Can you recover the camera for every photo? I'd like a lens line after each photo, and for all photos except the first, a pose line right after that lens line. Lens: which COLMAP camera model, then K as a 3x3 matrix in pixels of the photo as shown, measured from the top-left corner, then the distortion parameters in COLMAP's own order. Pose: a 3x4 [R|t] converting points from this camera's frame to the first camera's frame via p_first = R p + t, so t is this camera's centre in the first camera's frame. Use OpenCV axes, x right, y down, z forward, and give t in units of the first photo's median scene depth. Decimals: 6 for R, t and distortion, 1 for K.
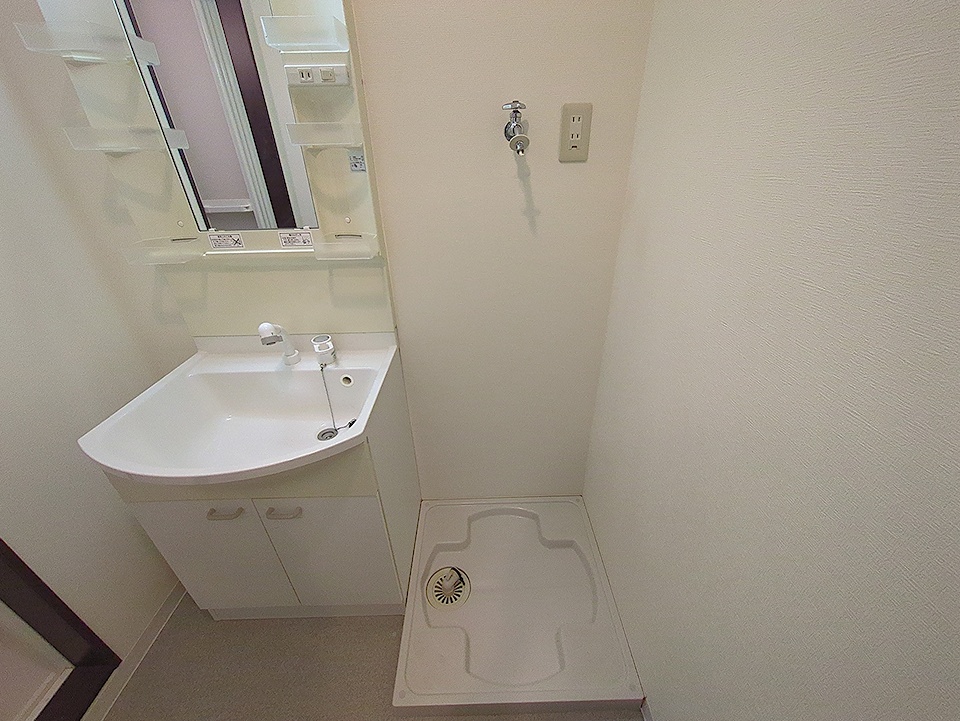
lens RADIAL K [[384.9, 0, 485.0], [0, 384.9, 365.6], [0, 0, 1]] dist [-0.001024, 0.000084]
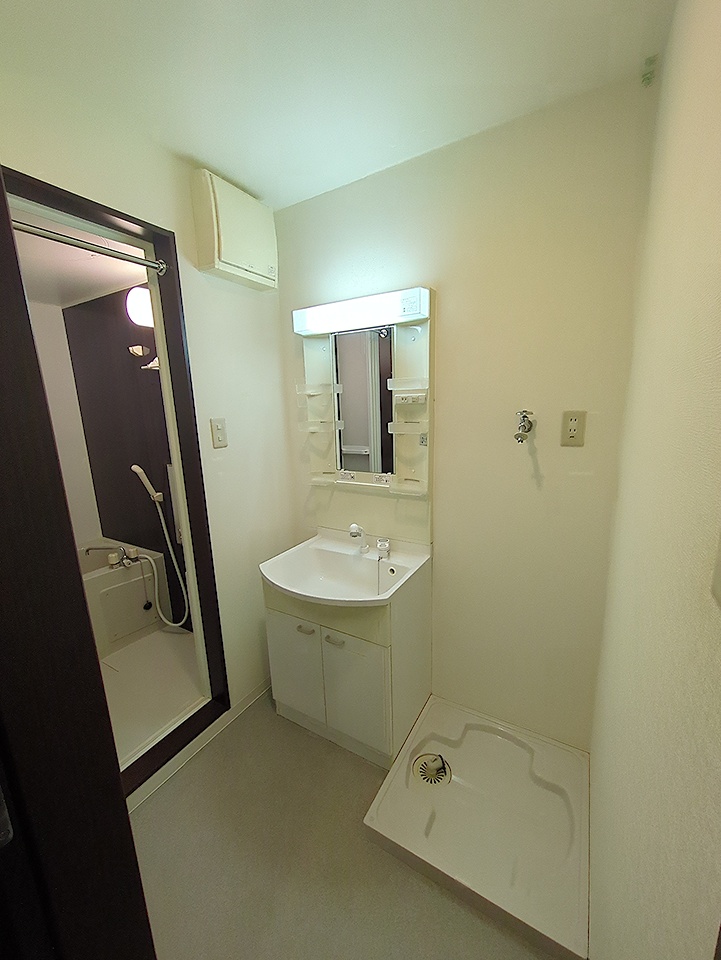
lens RADIAL K [[384.9, 0, 360.5], [0, 384.9, 480.0], [0, 0, 1]] dist [-0.001024, 0.000084]
pose [[0.851347, 0.099482, -0.515084, 0.292723], [-0.246607, 0.942499, -0.225567, 0.079204], [0.463026, 0.319059, 0.826927, -0.433004]]
